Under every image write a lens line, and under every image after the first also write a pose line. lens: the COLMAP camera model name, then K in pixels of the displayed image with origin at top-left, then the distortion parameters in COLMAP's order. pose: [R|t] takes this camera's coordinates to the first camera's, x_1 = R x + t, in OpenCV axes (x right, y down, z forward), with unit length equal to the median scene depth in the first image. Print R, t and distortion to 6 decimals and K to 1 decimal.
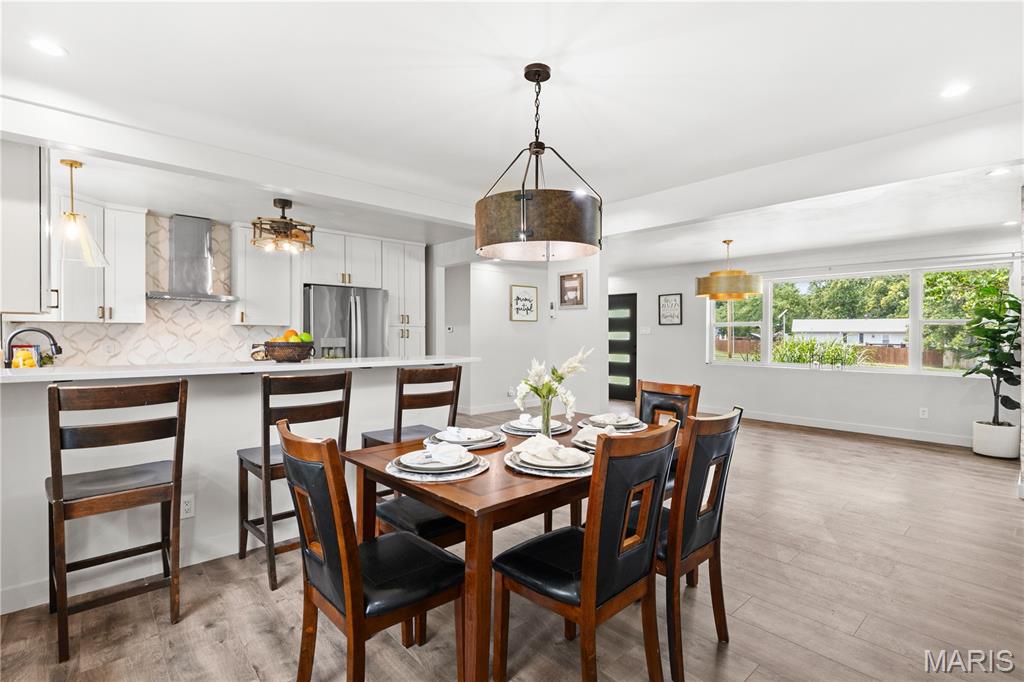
lens RADIAL K [[499.0, 0, 512.0], [0, 499.0, 341.0], [0, 0, 1]] dist [-0.000010, -0.000053]
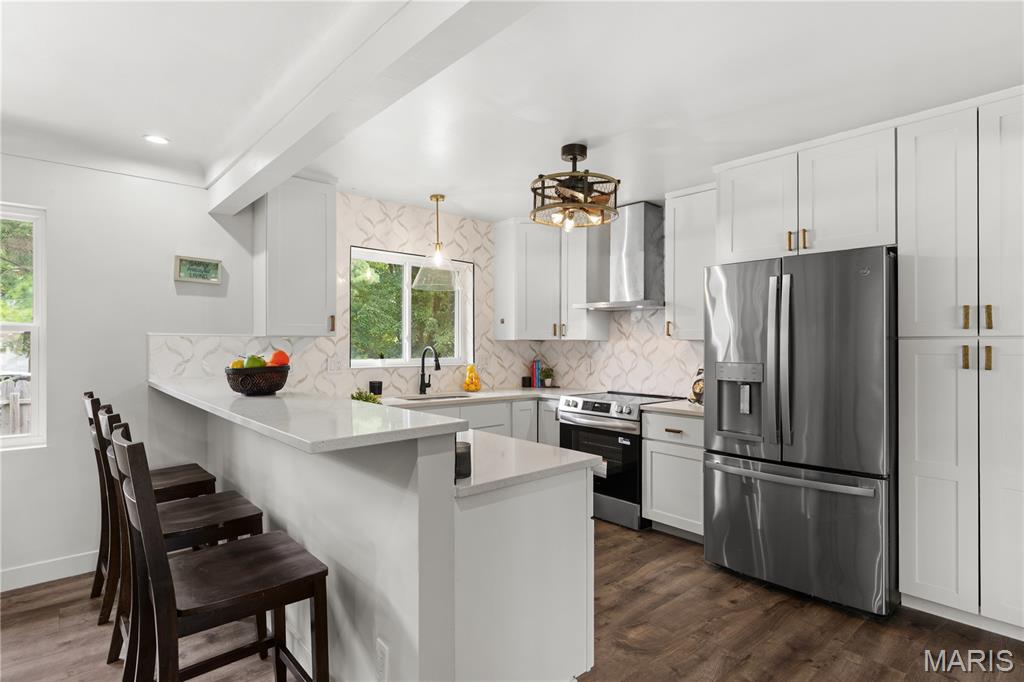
lens RADIAL K [[526.5, 0, 516.2], [0, 526.5, 345.2], [0, 0, 1]] dist [0.002626, 0.000429]
pose [[0.002547, -0.003548, -0.999990, 0.212547], [-0.019507, 0.999803, -0.003597, -0.020114], [0.999806, 0.019516, 0.002477, 0.871764]]
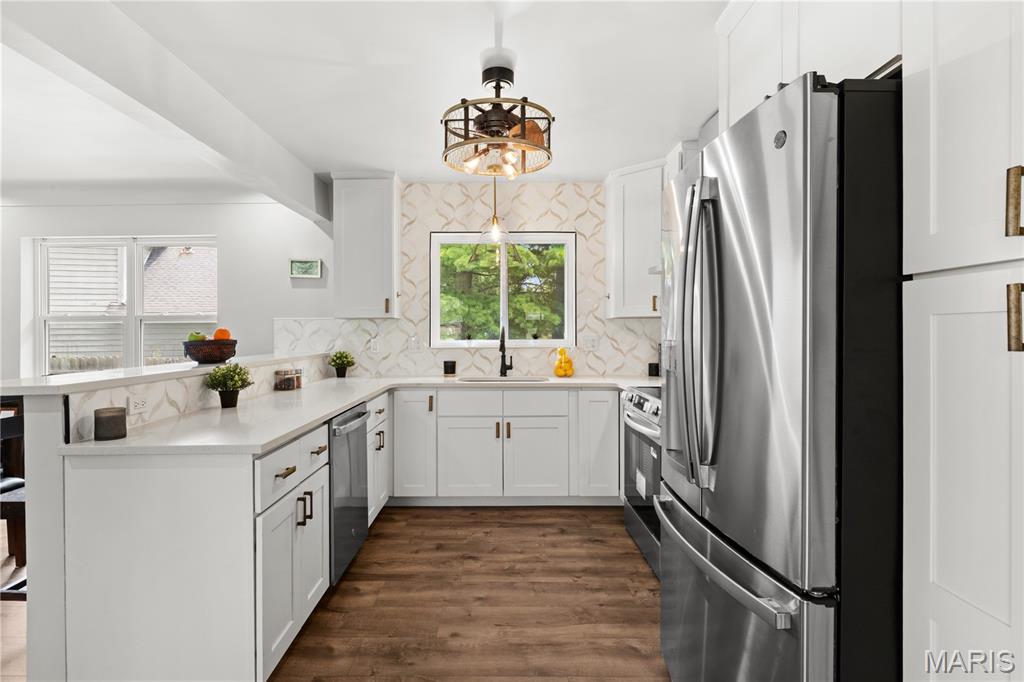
lens RADIAL K [[524.5, 0, 500.5], [0, 524.5, 339.5], [0, 0, 1]] dist [0.001017, 0.000010]
pose [[-0.668634, 0.008590, -0.743542, -0.051568], [-0.009651, 0.999749, 0.020229, -0.014532], [0.743529, 0.020701, -0.668384, 1.296740]]
